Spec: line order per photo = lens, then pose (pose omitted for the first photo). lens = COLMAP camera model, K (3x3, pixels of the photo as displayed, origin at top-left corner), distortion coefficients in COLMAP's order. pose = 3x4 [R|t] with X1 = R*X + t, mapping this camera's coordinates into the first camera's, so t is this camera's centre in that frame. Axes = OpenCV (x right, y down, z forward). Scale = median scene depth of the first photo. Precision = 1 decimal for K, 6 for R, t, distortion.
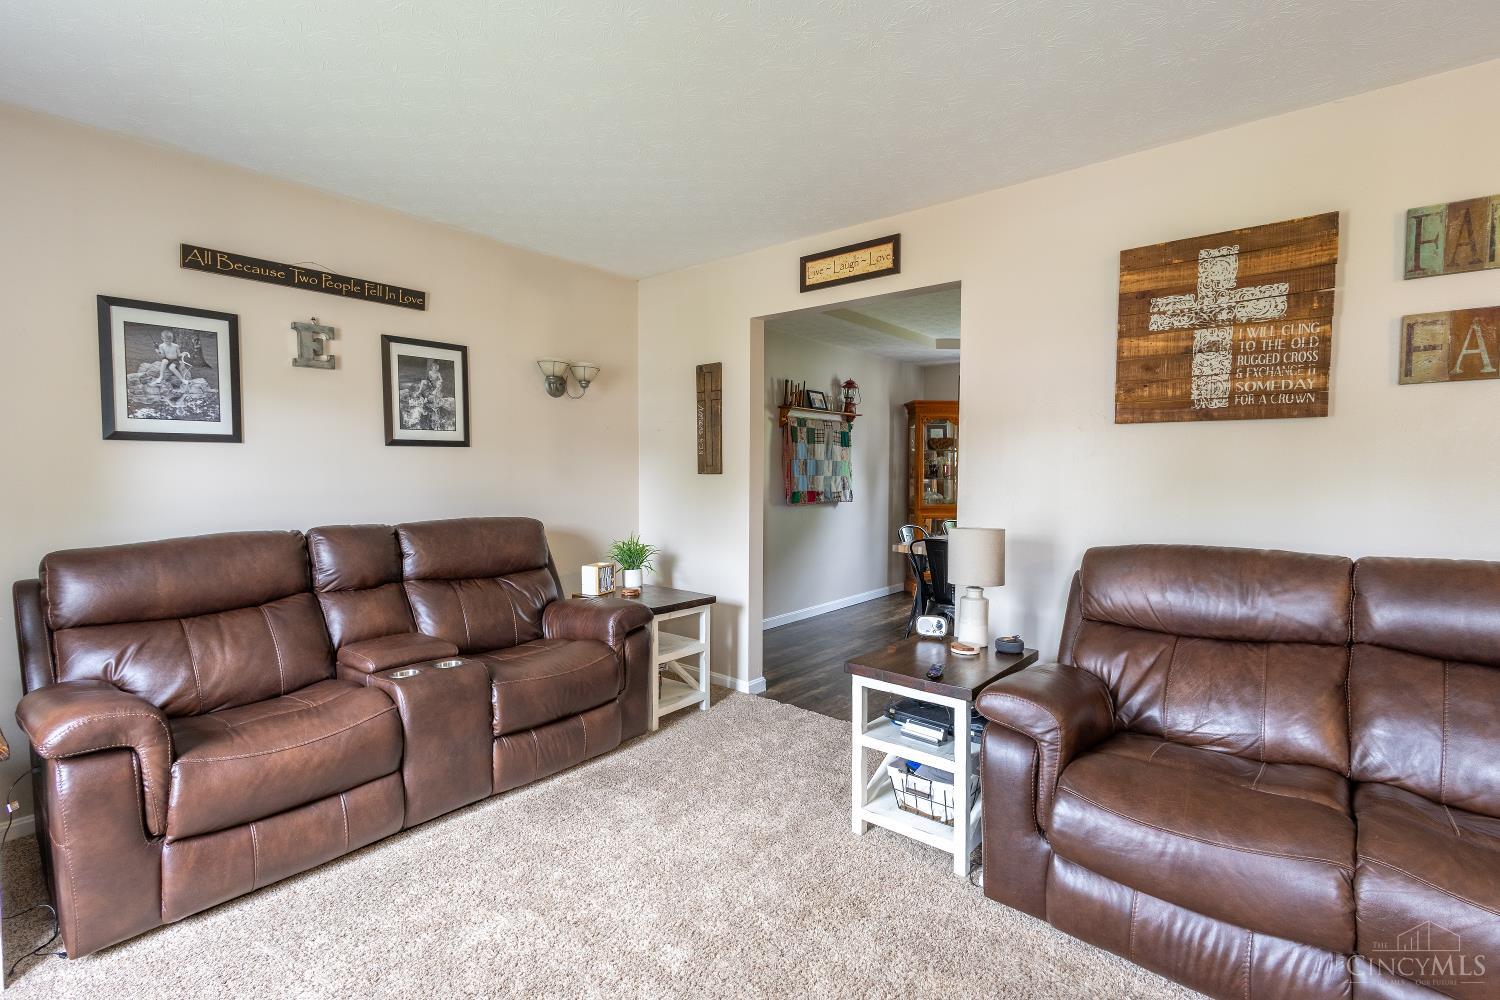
lens RADIAL K [[686.6, 0, 746.2], [0, 686.6, 497.7], [0, 0, 1]] dist [0.007676, -0.002253]
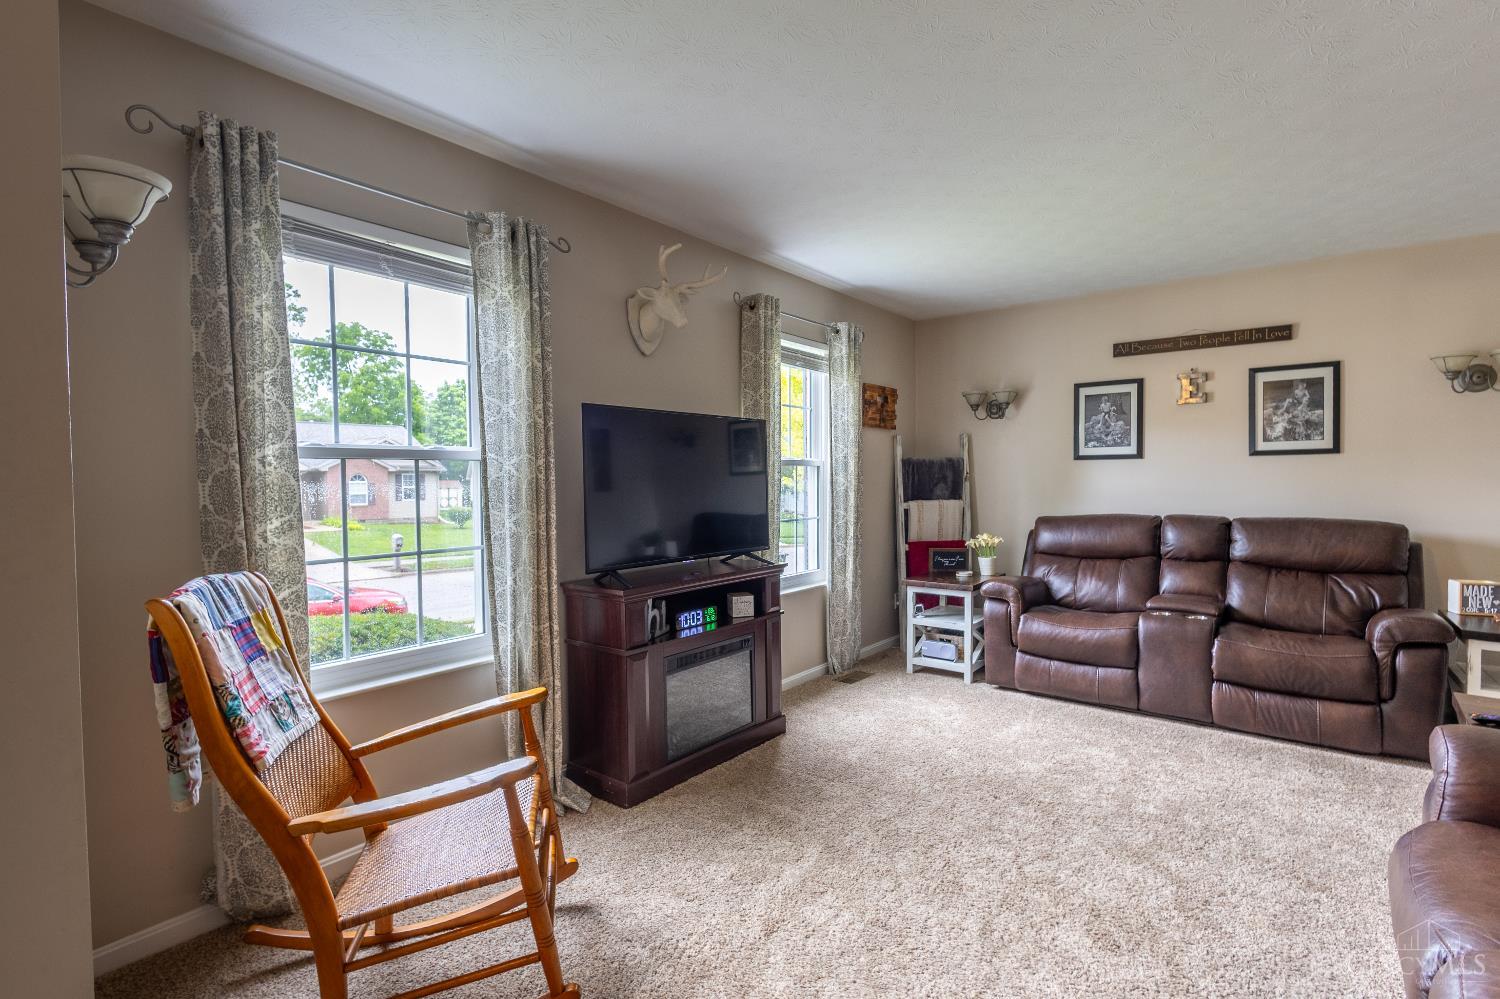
lens RADIAL K [[686.6, 0, 747.6], [0, 686.6, 497.6], [0, 0, 1]] dist [0.007676, -0.002253]
pose [[0.026484, 0.026895, -0.999287, 0.990823], [-0.037229, 0.998971, 0.025900, 0.002416], [0.998956, 0.036517, 0.027458, 0.070596]]
